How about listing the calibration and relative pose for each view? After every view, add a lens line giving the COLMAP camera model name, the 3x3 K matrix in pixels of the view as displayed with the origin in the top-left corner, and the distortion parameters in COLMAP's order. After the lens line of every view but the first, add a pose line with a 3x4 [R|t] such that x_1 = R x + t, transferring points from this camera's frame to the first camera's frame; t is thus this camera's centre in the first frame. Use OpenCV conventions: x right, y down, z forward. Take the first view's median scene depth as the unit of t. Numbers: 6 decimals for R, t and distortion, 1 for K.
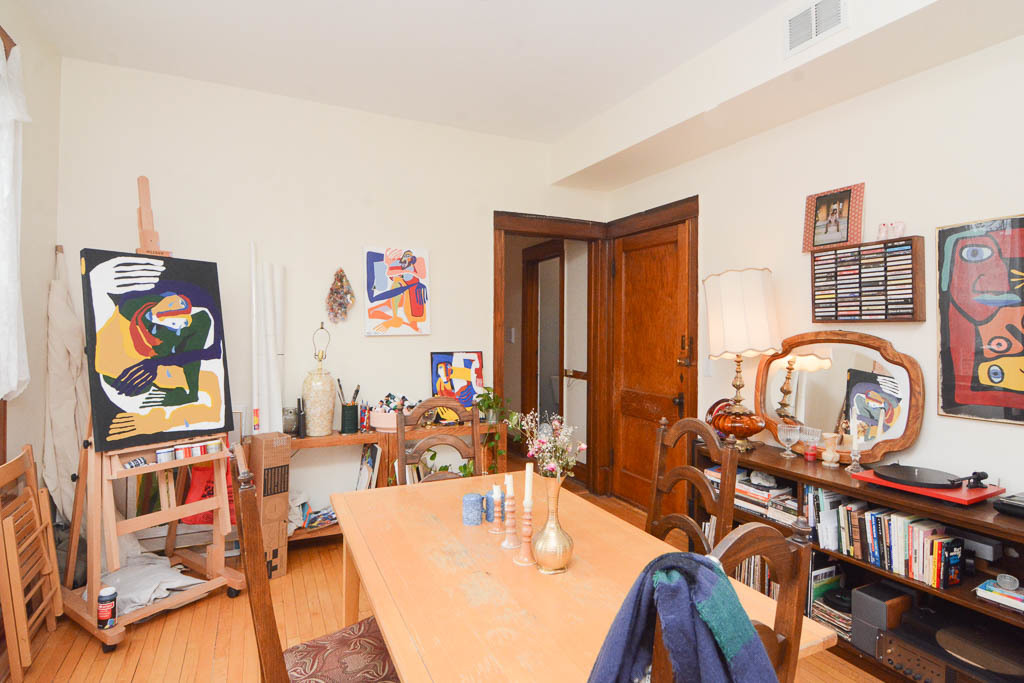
lens RADIAL K [[530.9, 0, 493.0], [0, 530.9, 328.3], [0, 0, 1]] dist [-0.000955, -0.000442]
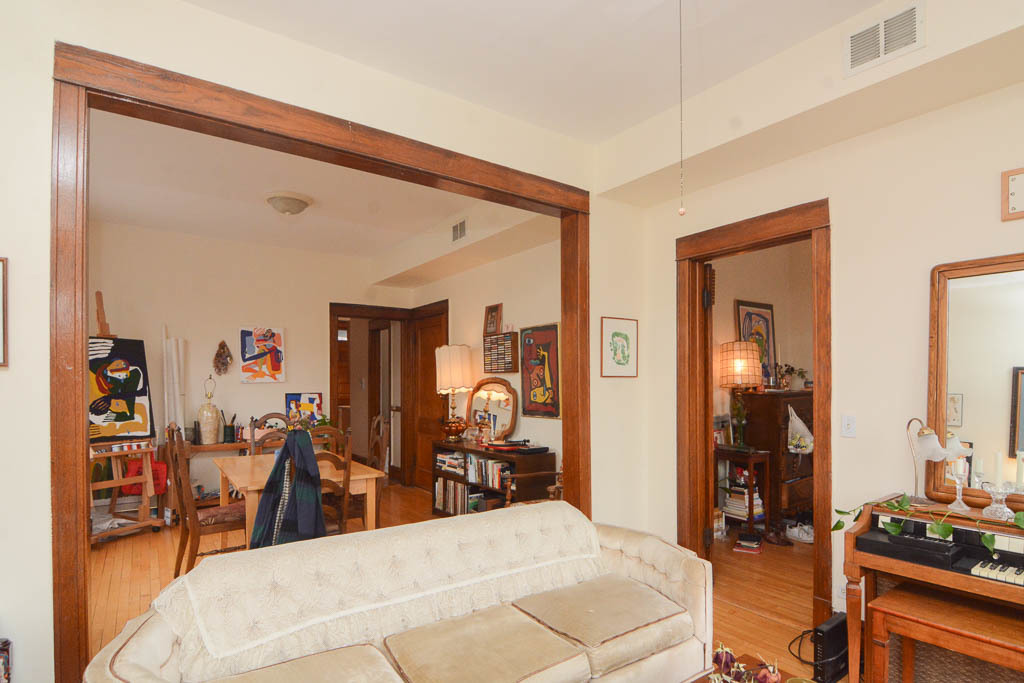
lens RADIAL K [[544.5, 0, 508.7], [0, 544.5, 375.6], [0, 0, 1]] dist [-0.007044, -0.001776]
pose [[0.983486, -0.006721, 0.180857, 0.332391], [0.008230, 0.999937, -0.007597, 0.013773], [-0.180795, 0.008960, 0.983480, -0.967512]]
